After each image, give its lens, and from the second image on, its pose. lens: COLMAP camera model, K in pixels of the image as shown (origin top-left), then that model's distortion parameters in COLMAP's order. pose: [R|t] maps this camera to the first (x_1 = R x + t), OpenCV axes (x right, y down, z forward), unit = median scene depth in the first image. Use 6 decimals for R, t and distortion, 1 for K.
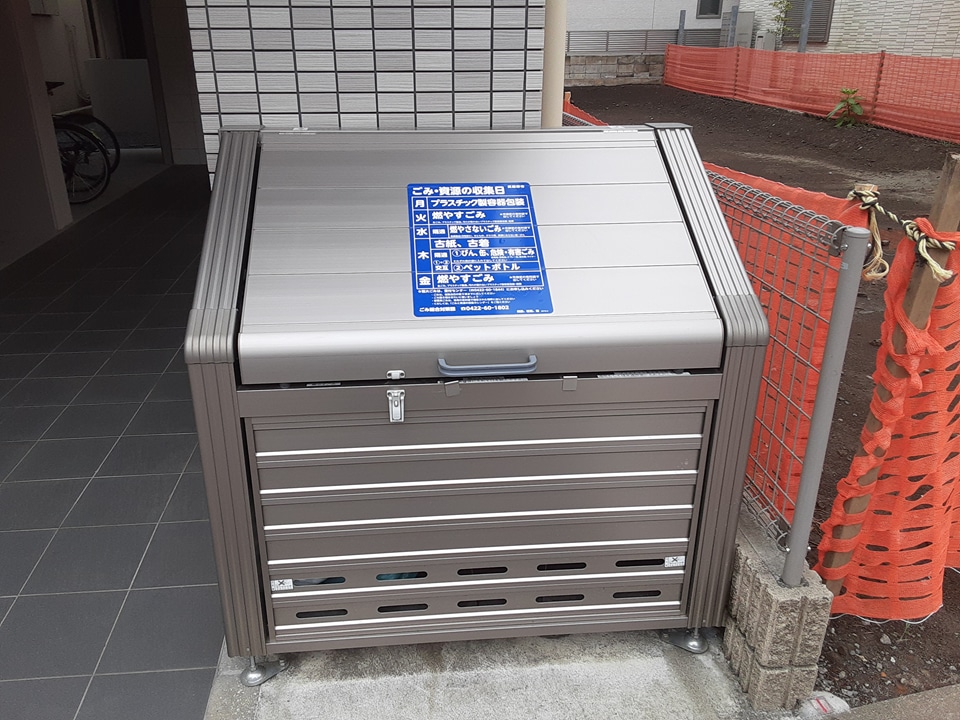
lens RADIAL K [[788.4, 0, 480.0], [0, 788.4, 360.0], [0, 0, 1]] dist [0.137275, -0.327232]
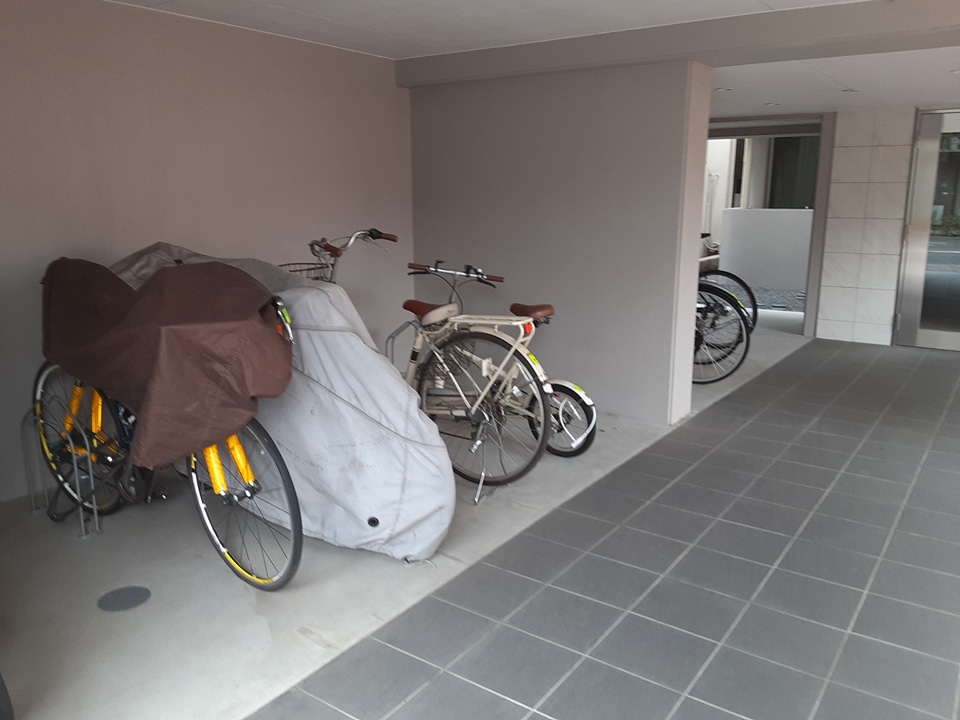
lens RADIAL K [[770.6, 0, 477.8], [0, 770.6, 344.6], [0, 0, 1]] dist [0.123862, -0.151550]
pose [[0.757018, 0.127179, -0.640897, -0.169279], [-0.246891, 0.963832, -0.100362, -0.095175], [0.604953, 0.234208, 0.761038, 0.256986]]
